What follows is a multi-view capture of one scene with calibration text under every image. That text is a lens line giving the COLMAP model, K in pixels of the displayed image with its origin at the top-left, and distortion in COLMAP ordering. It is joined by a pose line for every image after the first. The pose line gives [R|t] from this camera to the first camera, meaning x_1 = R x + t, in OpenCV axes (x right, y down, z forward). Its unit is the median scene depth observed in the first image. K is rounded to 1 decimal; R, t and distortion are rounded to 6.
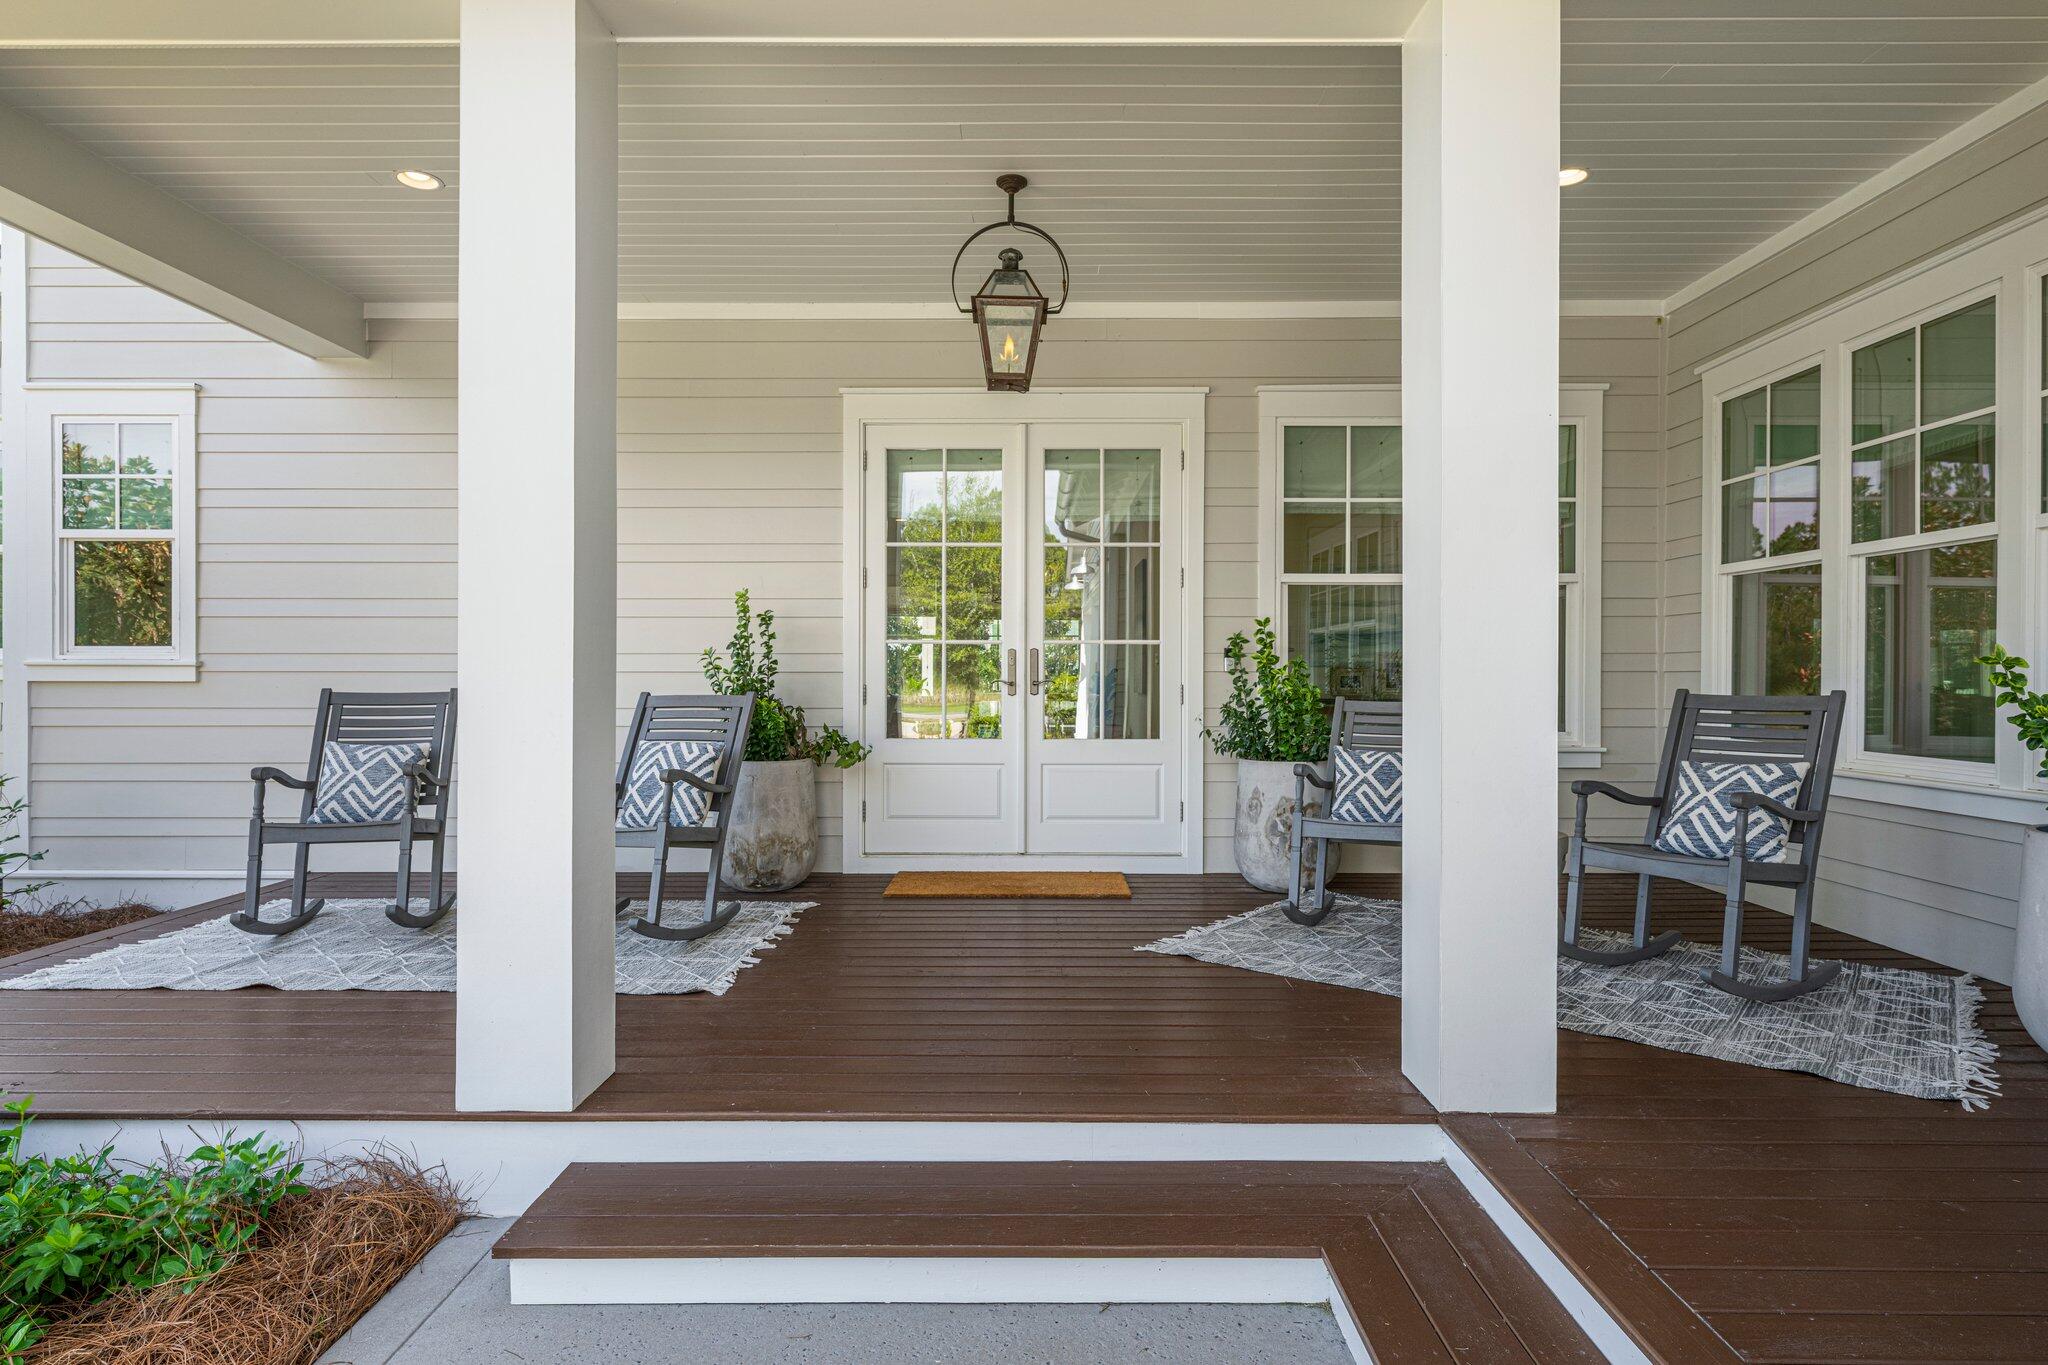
lens RADIAL K [[1159.2, 0, 1023.8], [0, 1159.2, 686.6], [0, 0, 1]] dist [0.004183, 0.000555]
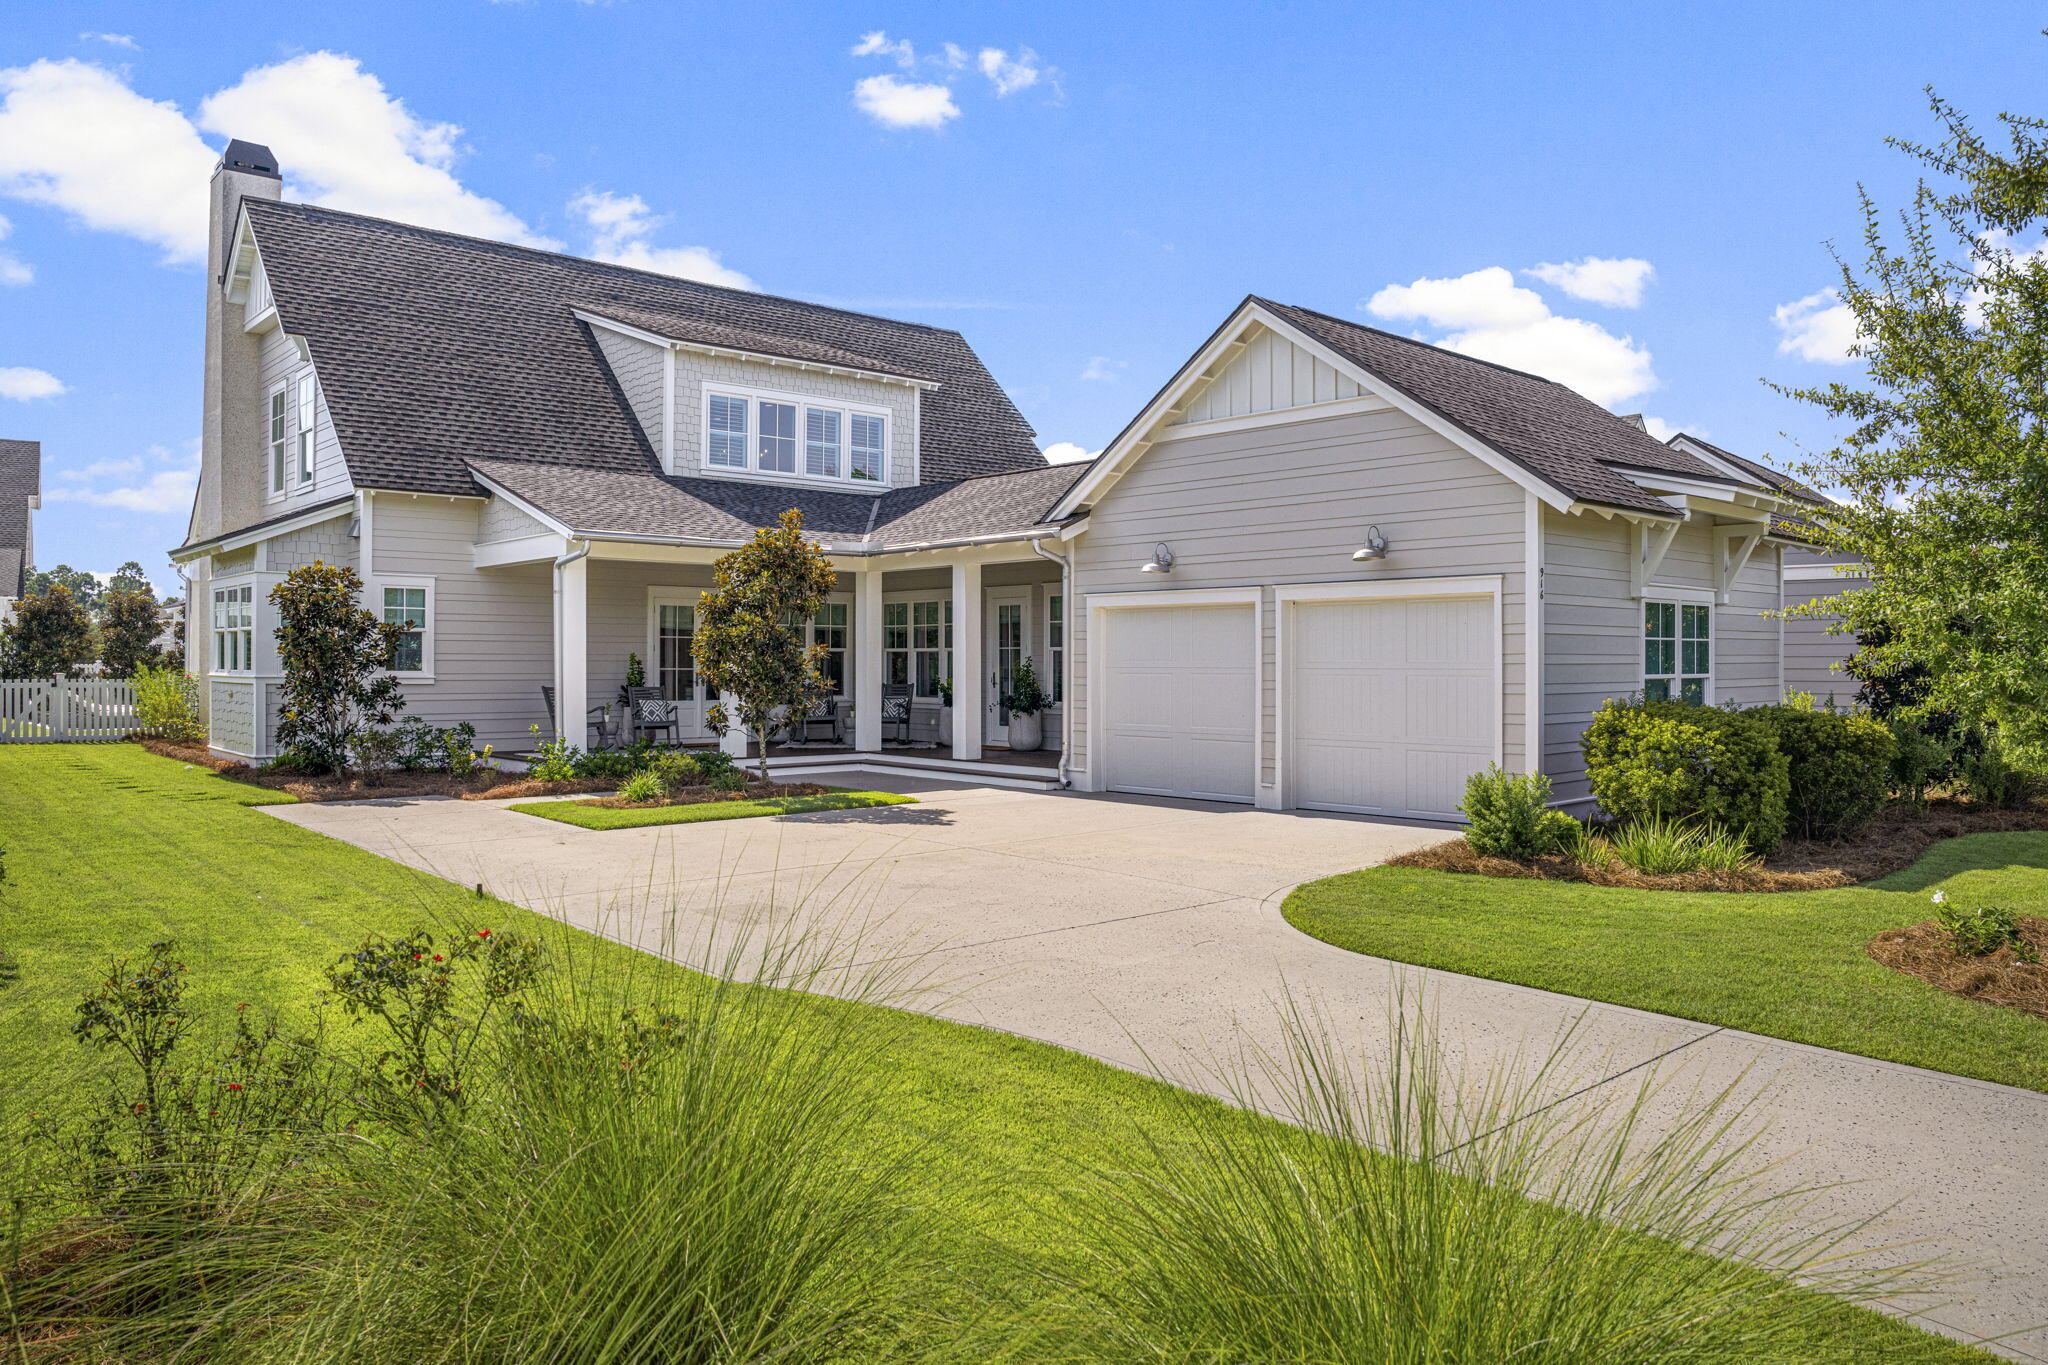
lens RADIAL K [[1358.6, 0, 1020.2], [0, 1358.6, 681.3], [0, 0, 1]] dist [0.000296, 0.000648]
pose [[0.745443, -0.000472, 0.666569, -2.336276], [0.003947, 0.999985, -0.003706, 0.015706], [-0.666558, 0.005394, 0.745434, -2.998602]]
